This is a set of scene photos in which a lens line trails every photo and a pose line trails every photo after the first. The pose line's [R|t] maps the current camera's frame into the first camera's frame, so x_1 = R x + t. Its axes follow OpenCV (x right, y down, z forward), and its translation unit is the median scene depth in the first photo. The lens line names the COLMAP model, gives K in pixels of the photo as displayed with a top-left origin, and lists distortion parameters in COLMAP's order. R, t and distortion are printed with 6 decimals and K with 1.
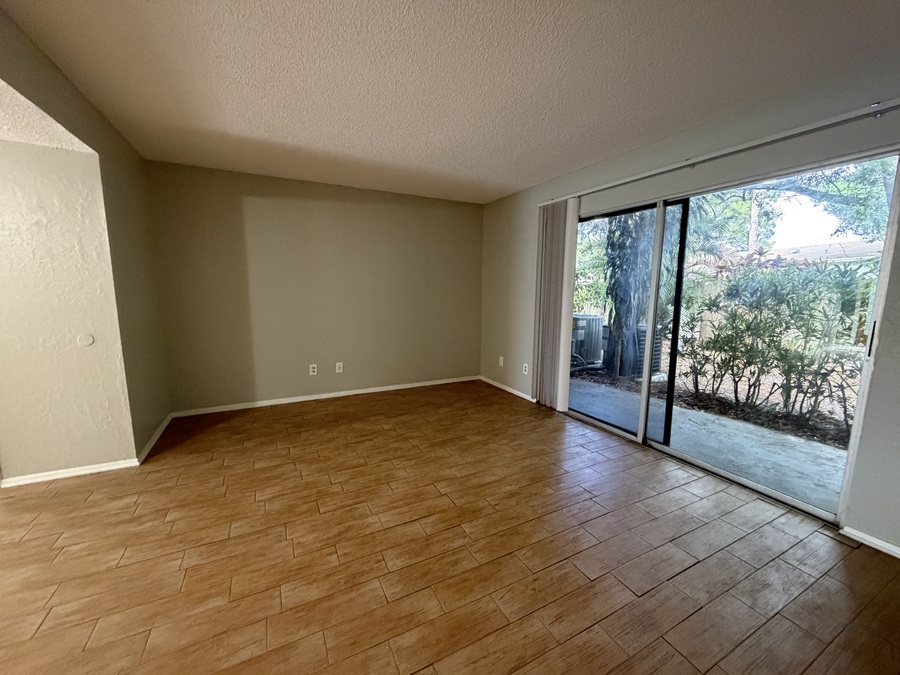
lens RADIAL K [[359.3, 0, 446.3], [0, 359.3, 337.2], [0, 0, 1]] dist [-0.001111, -0.000159]
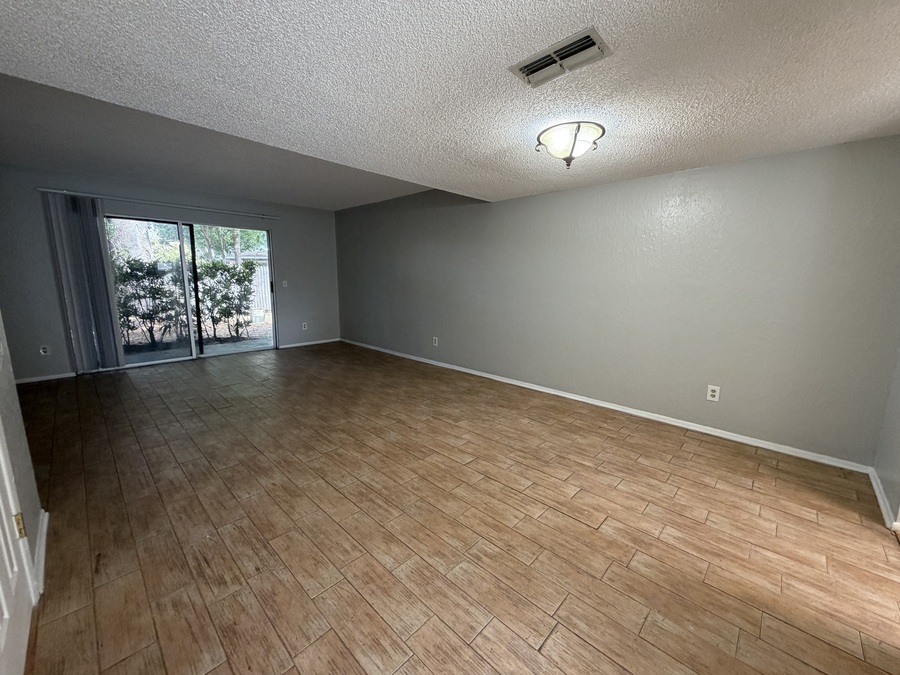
lens RADIAL K [[359.3, 0, 449.6], [0, 359.3, 336.7], [0, 0, 1]] dist [-0.001111, -0.000159]
pose [[-0.331226, -0.167029, 0.928650, -1.674373], [0.116909, 0.969358, 0.216050, -0.053348], [-0.936281, 0.180129, -0.301550, 0.375580]]
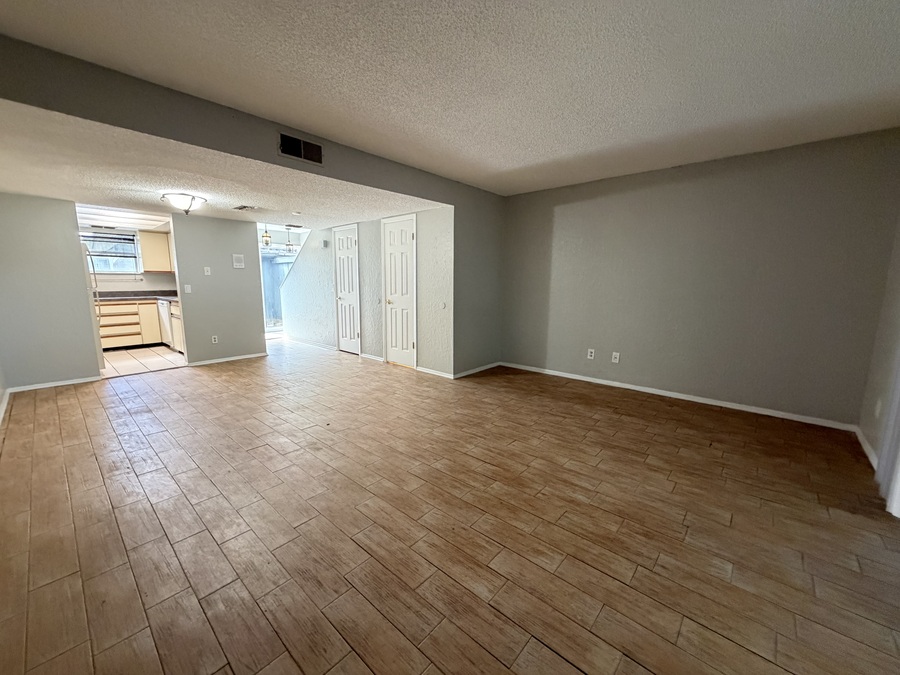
lens RADIAL K [[359.3, 0, 450.6], [0, 359.3, 338.6], [0, 0, 1]] dist [-0.001111, -0.000159]
pose [[0.367017, 0.140676, -0.919516, 0.702520], [-0.130456, 0.986513, 0.098856, -0.012050], [0.921021, 0.083675, 0.380419, 0.284611]]
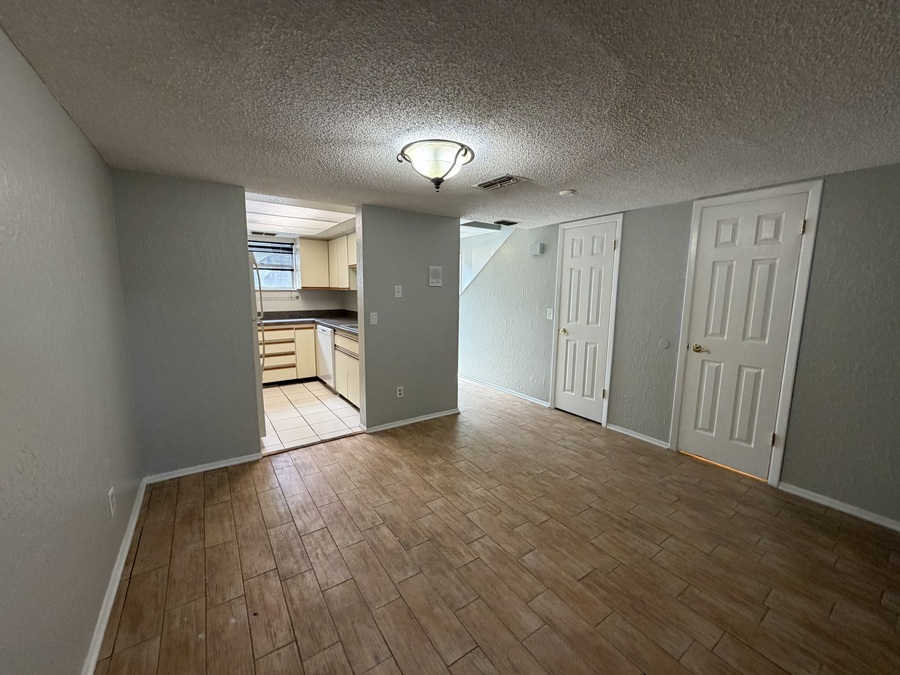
lens RADIAL K [[359.3, 0, 448.8], [0, 359.3, 339.1], [0, 0, 1]] dist [-0.001111, -0.000159]
pose [[0.129376, 0.130805, -0.982930, -0.281469], [-0.146771, 0.982869, 0.111478, -0.010870], [0.980673, 0.129843, 0.146358, -0.201160]]
